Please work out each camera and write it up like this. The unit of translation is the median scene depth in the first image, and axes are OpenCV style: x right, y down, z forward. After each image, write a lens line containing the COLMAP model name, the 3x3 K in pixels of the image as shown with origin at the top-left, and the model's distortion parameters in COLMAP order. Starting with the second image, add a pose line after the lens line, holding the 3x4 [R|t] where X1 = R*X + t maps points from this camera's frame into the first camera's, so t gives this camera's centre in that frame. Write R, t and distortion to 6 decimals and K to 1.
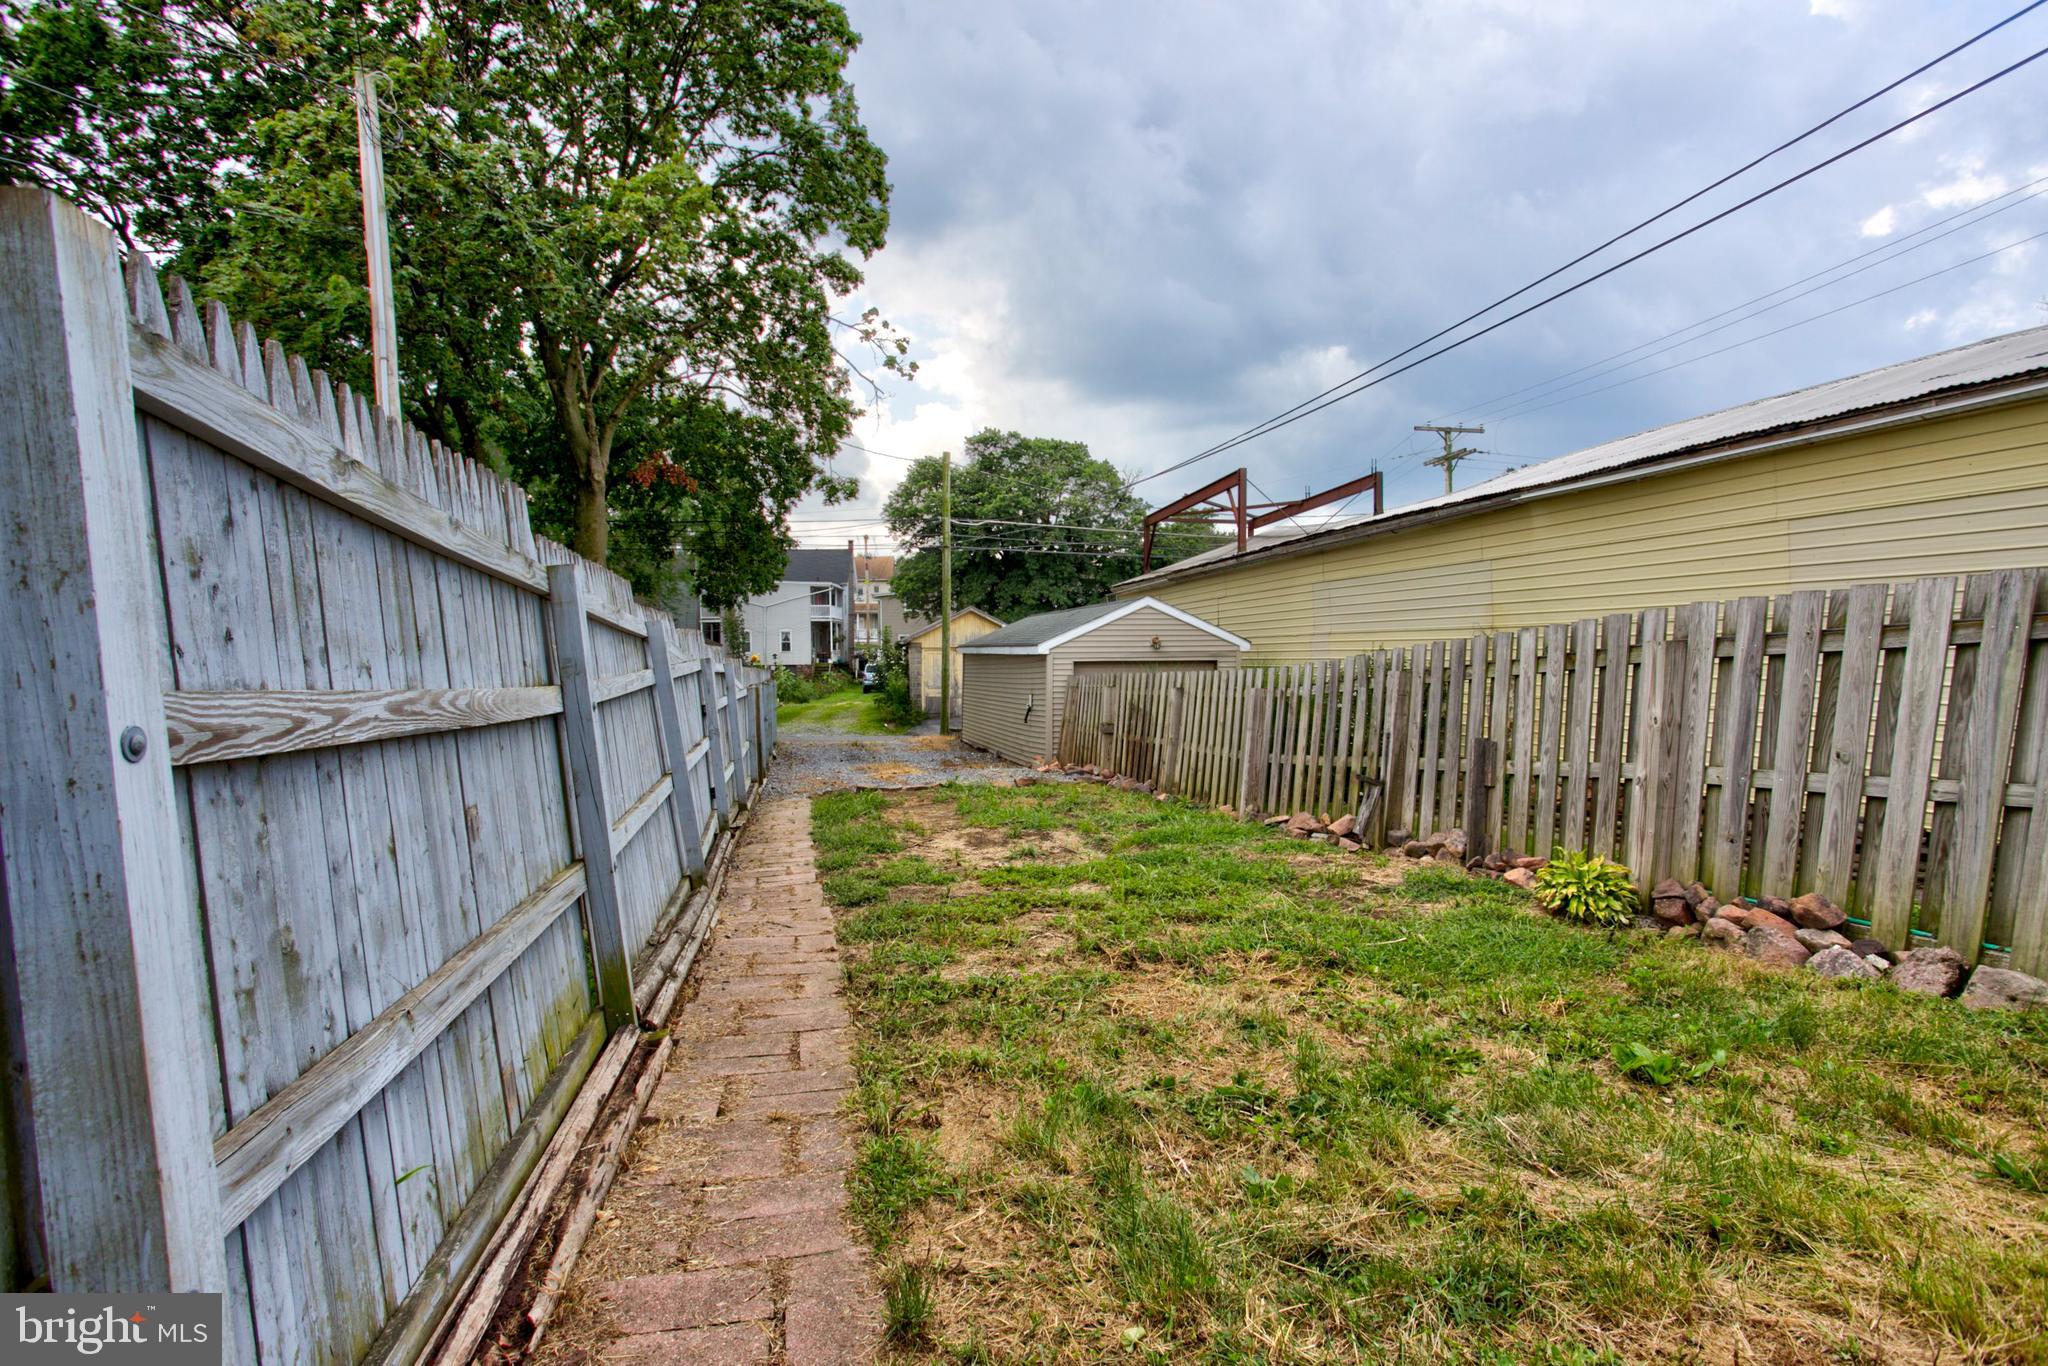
lens RADIAL K [[1000.6, 0, 1024.0], [0, 1000.6, 683.0], [0, 0, 1]] dist [-0.055435, 0.037033]
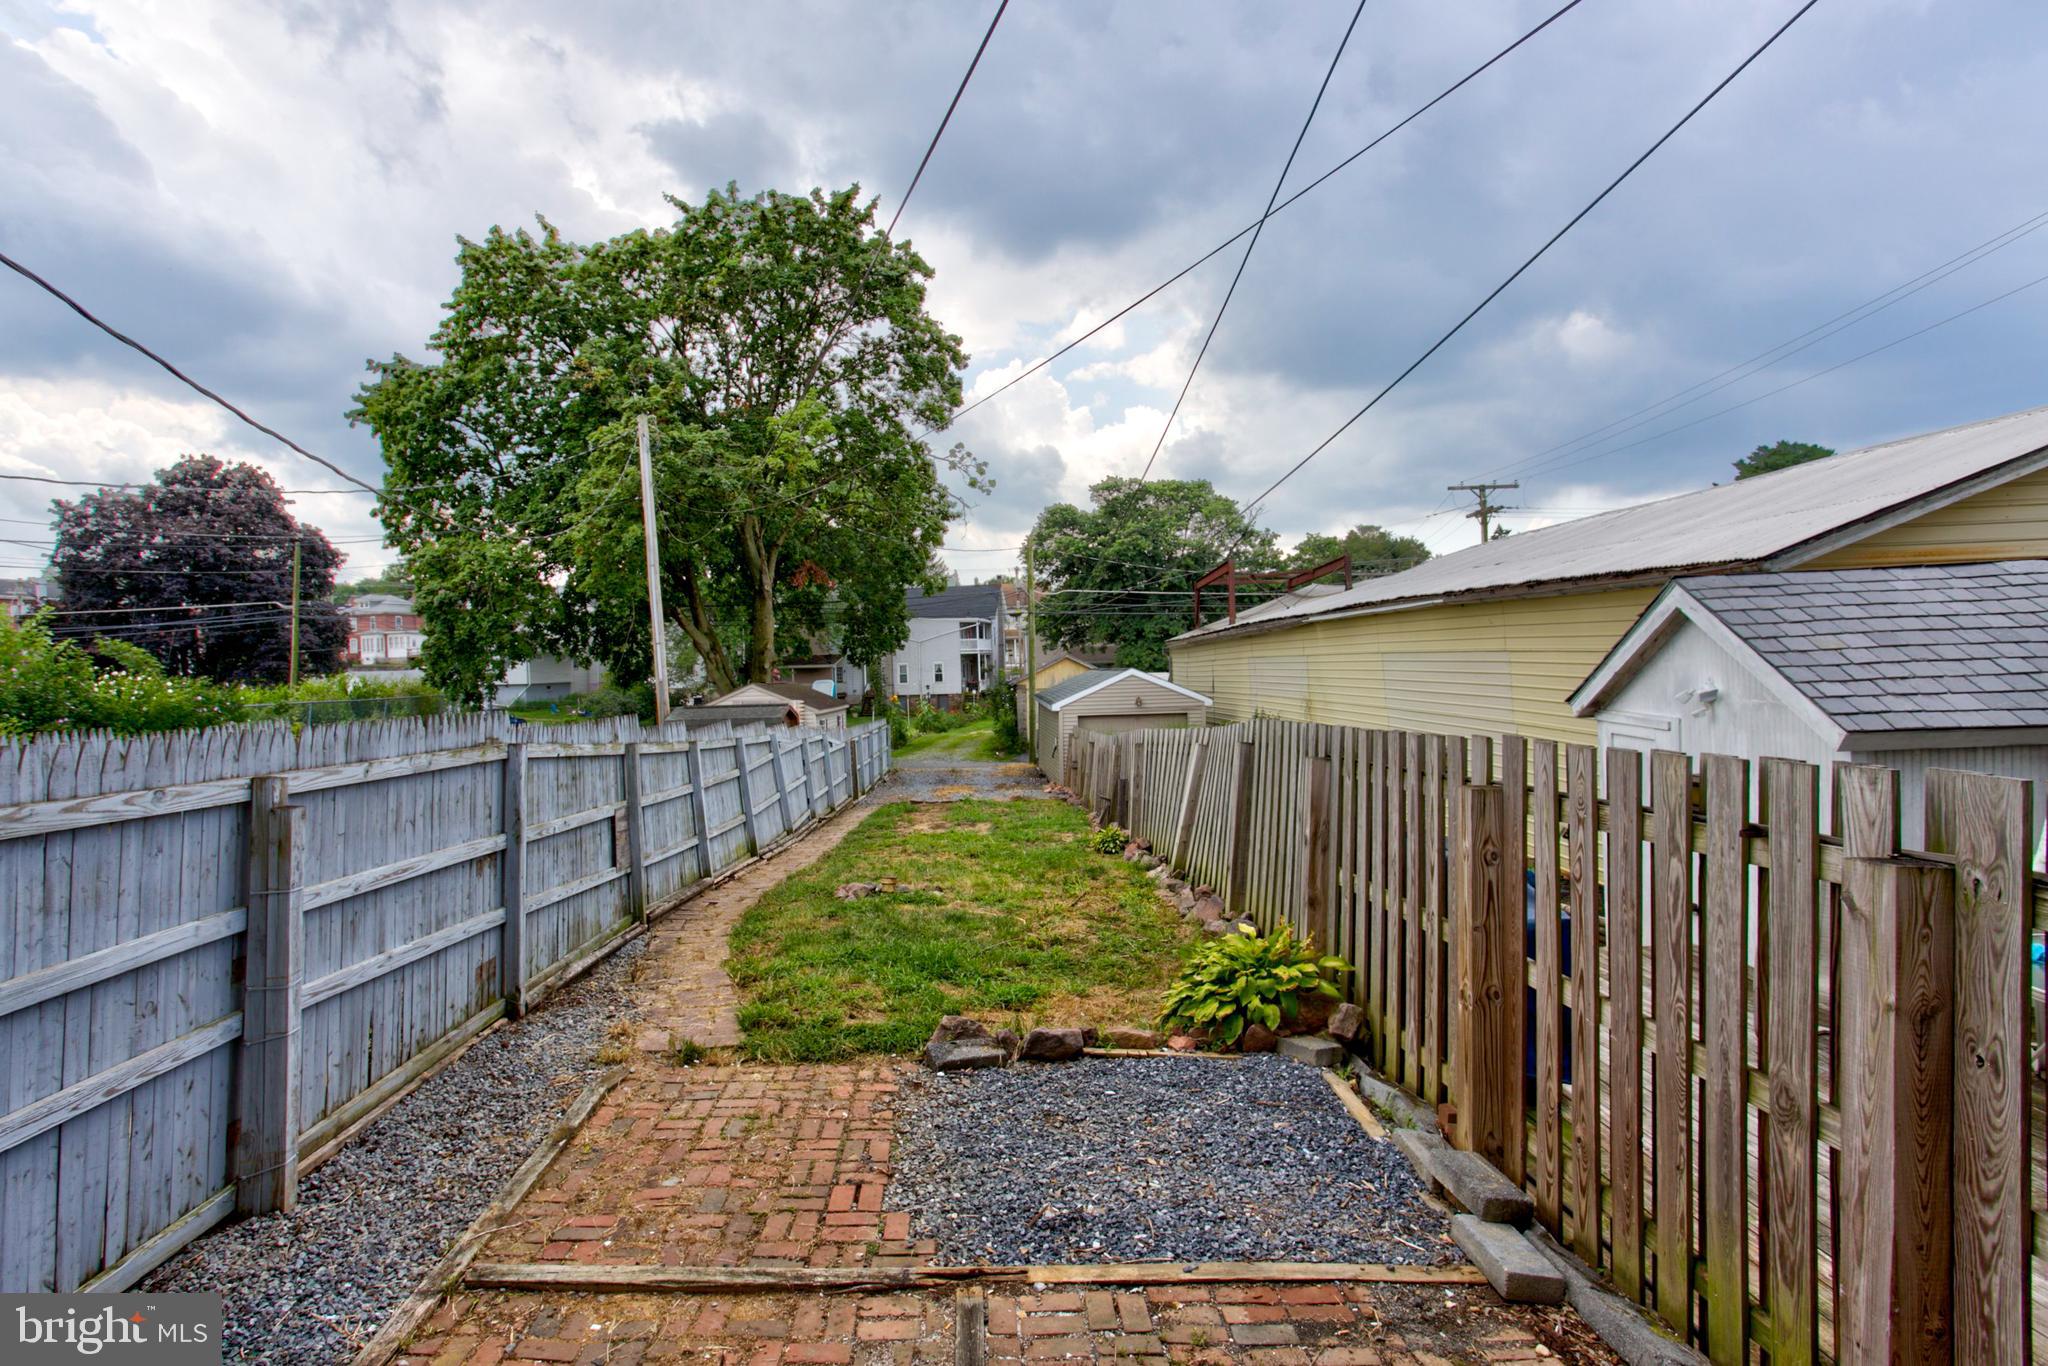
lens RADIAL K [[1081.4, 0, 940.5], [0, 1081.4, 675.0], [0, 0, 1]] dist [-0.043767, 0.024494]
pose [[0.965839, -0.018275, -0.258497, 0.106780], [0.012940, 0.999667, -0.022328, -0.019516], [0.258818, 0.018220, 0.965754, -0.221633]]
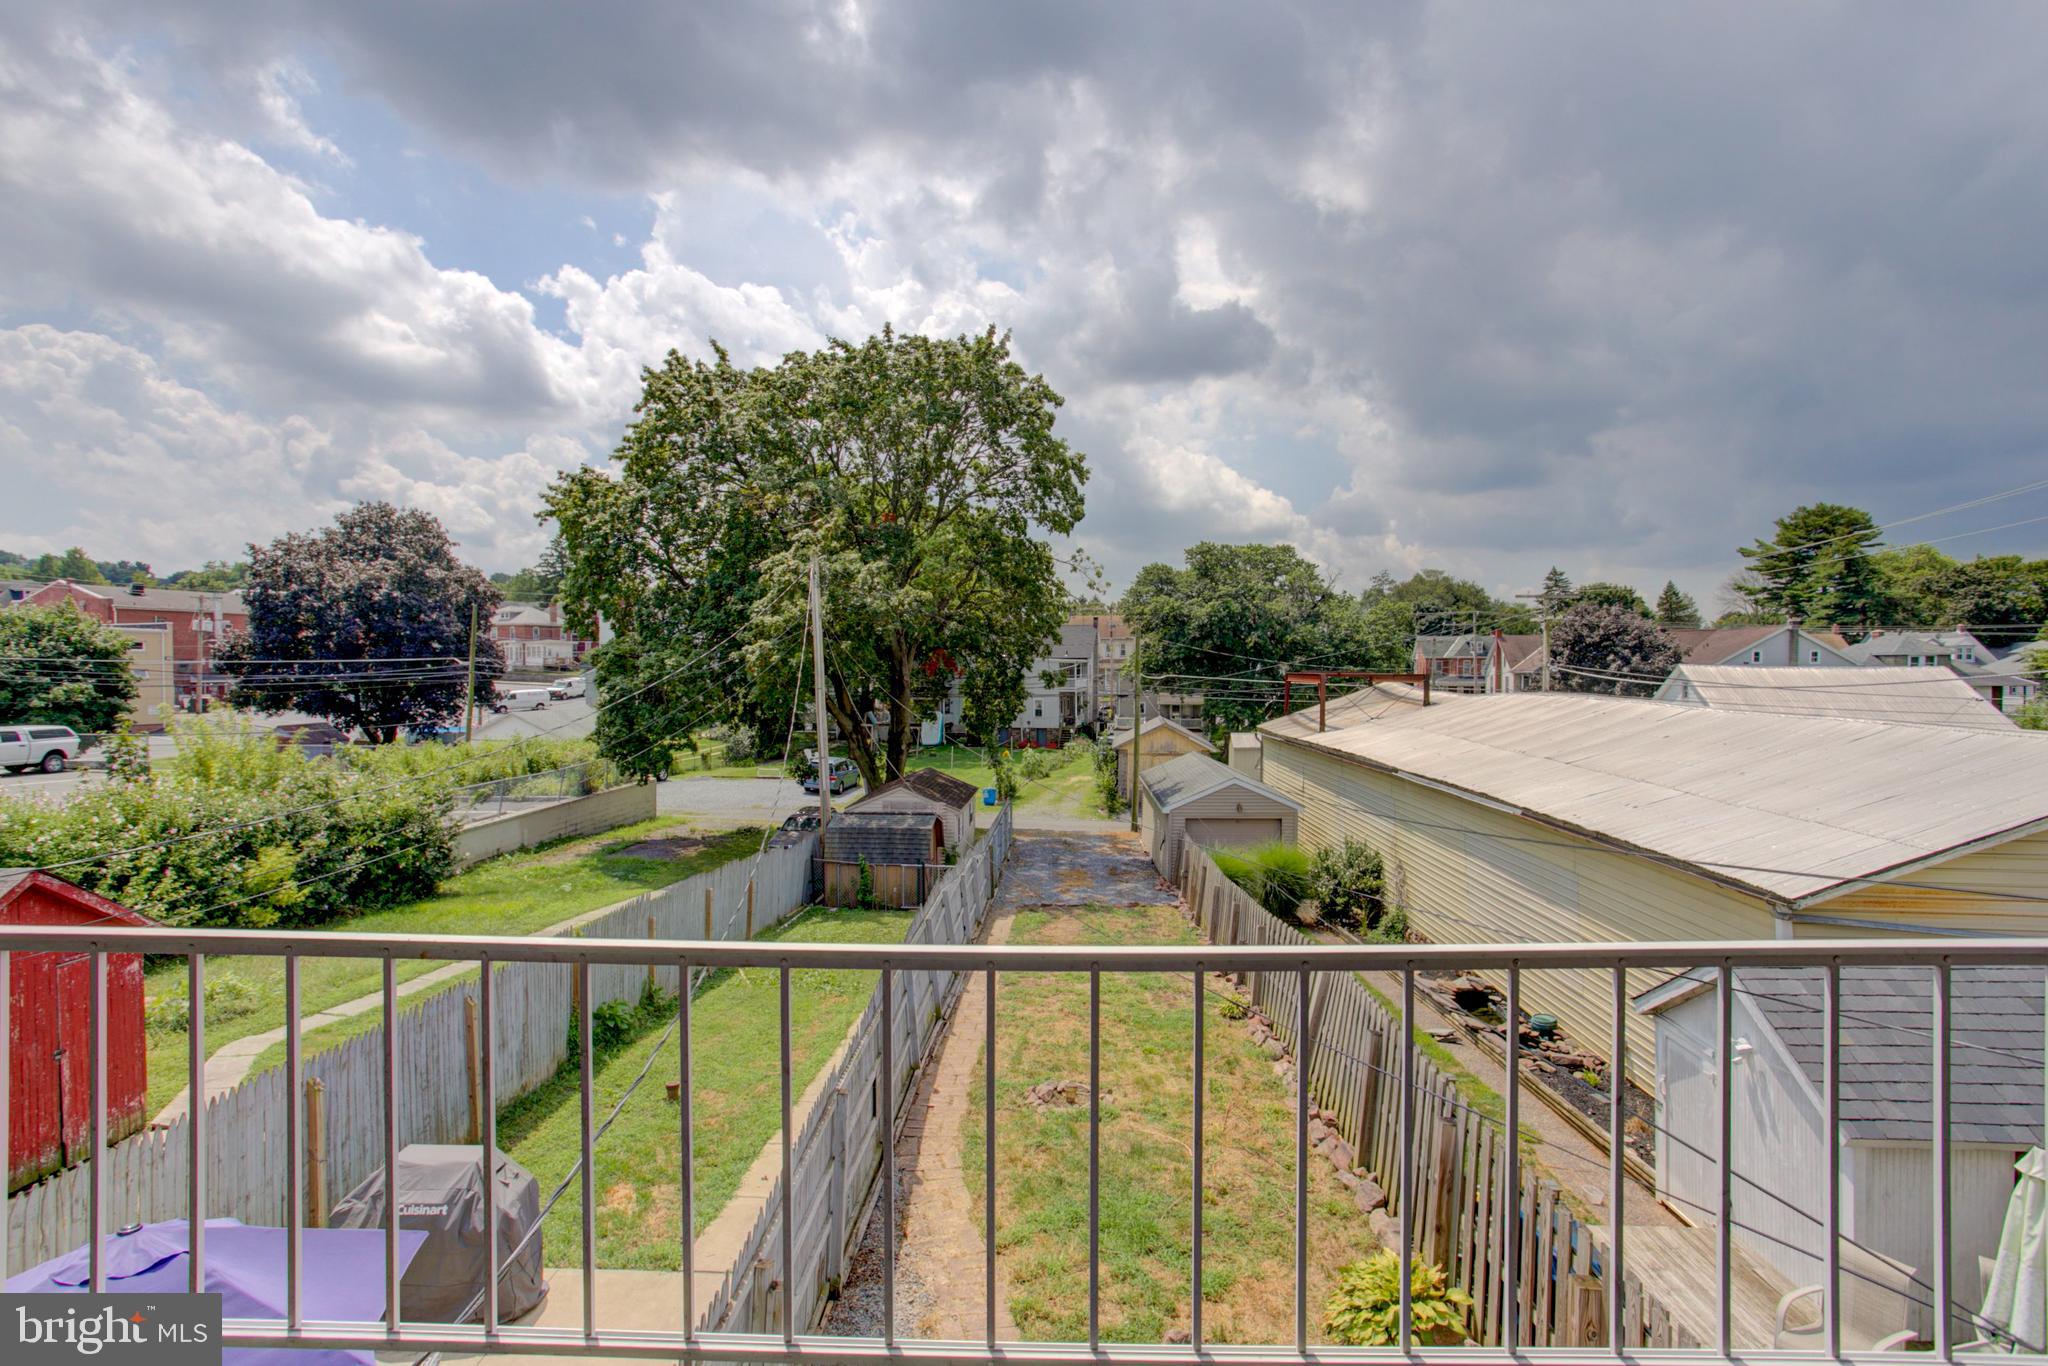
lens RADIAL K [[1011.1, 0, 1020.8], [0, 1011.1, 658.6], [0, 0, 1]] dist [-0.027787, -0.000157]
pose [[0.964418, 0.004354, -0.264348, 0.091480], [-0.014433, 0.999240, -0.036198, -0.087080], [0.263989, 0.038725, 0.963748, -0.264856]]
